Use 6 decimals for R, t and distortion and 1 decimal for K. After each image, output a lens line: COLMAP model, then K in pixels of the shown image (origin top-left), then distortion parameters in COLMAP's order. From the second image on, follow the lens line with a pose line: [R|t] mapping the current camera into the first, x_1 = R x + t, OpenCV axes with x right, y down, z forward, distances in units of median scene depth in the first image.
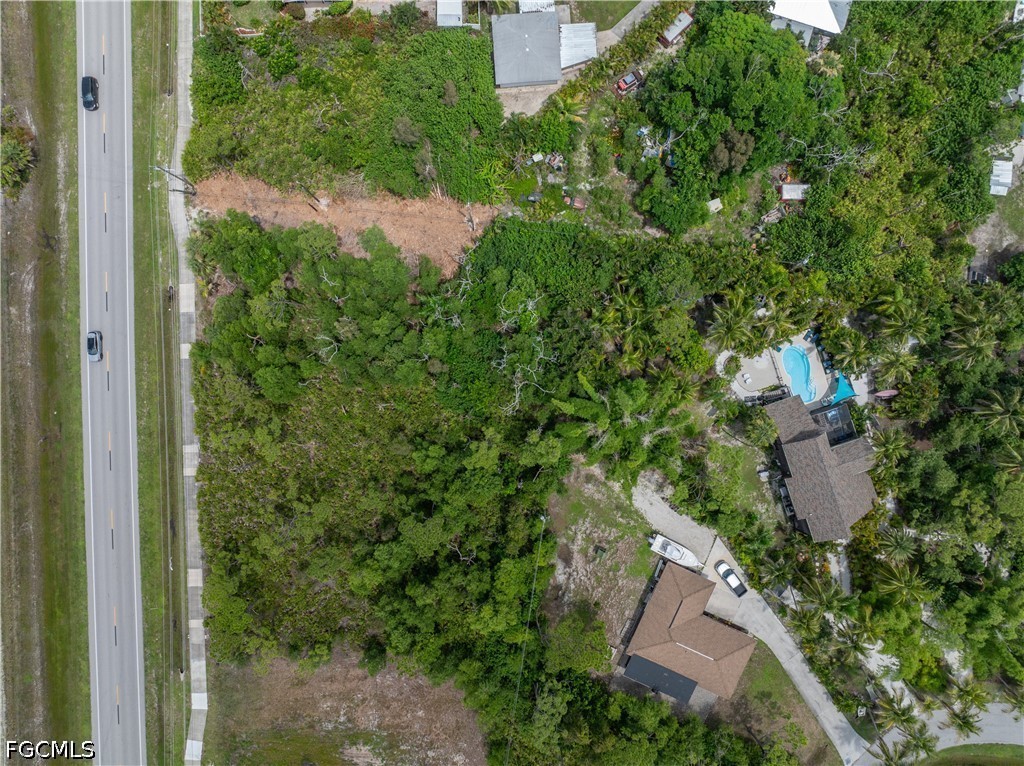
lens RADIAL K [[722.8, 0, 510.1], [0, 722.8, 378.4], [0, 0, 1]] dist [-0.054174, 0.025794]
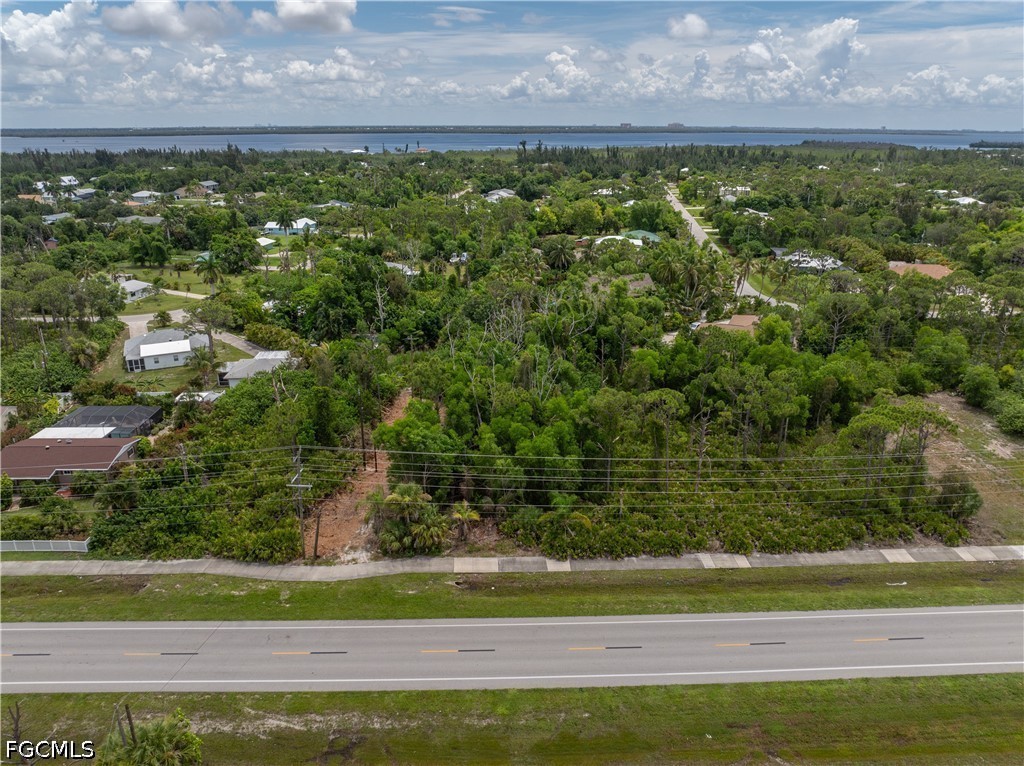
lens RADIAL K [[722.8, 0, 511.4], [0, 722.8, 385.7], [0, 0, 1]] dist [-0.054174, 0.025794]
pose [[-0.007771, -0.344096, 0.938902, -1.005983], [0.999961, 0.001366, 0.008777, -0.086573], [-0.004303, 0.938933, 0.344072, 0.624767]]
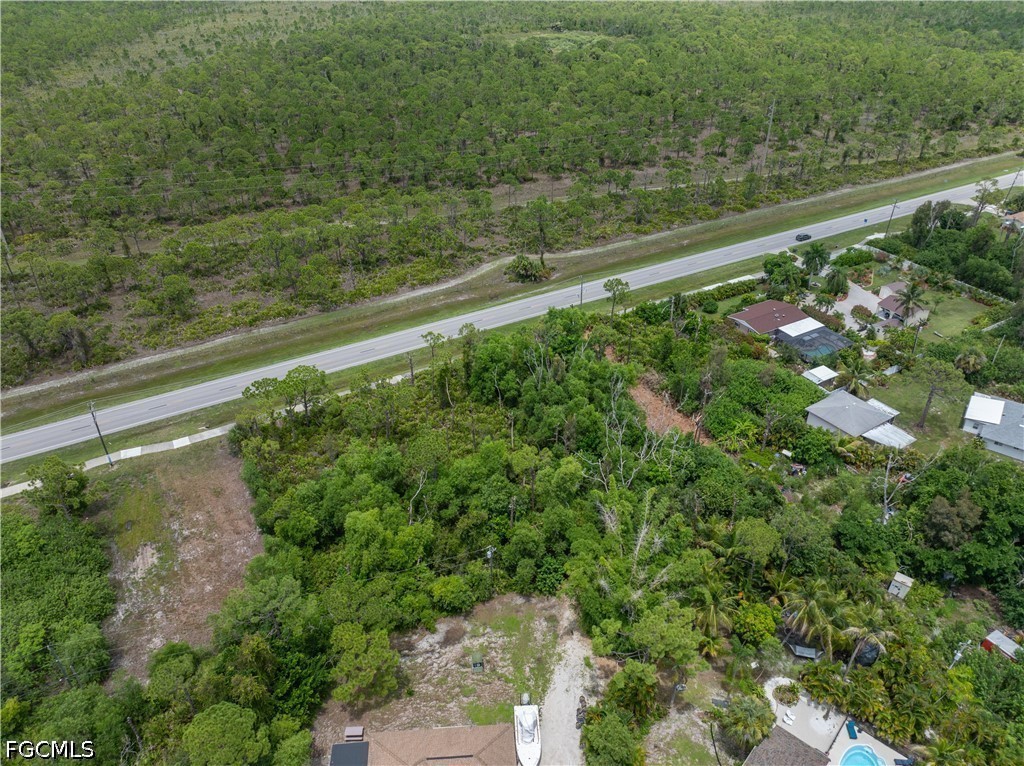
lens RADIAL K [[722.8, 0, 512.4], [0, 722.8, 383.3], [0, 0, 1]] dist [-0.054174, 0.025794]
pose [[0.488952, 0.470061, -0.734826, 0.555924], [-0.872310, 0.262427, -0.412563, 0.440479], [-0.001092, 0.842719, 0.538353, 0.344182]]
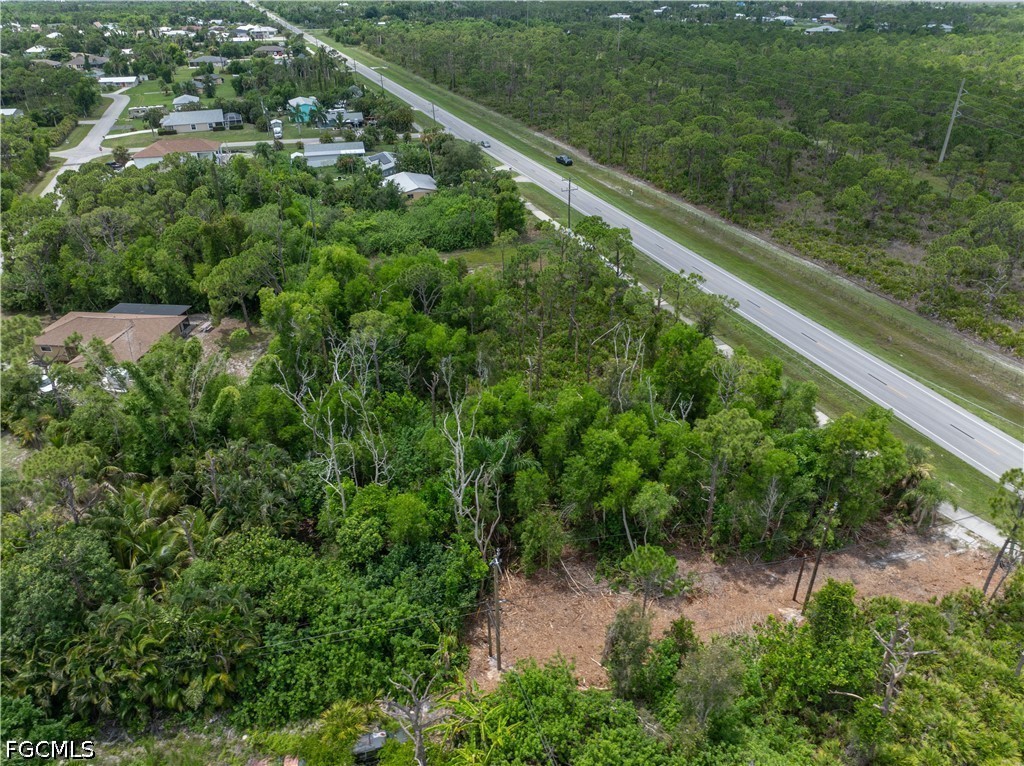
lens RADIAL K [[722.8, 0, 513.0], [0, 722.8, 381.6], [0, 0, 1]] dist [-0.054174, 0.025794]
pose [[-0.945826, 0.162350, -0.281168, 0.038474], [-0.324658, -0.464417, 0.823963, -0.516097], [0.003191, 0.870609, 0.491966, 0.611877]]
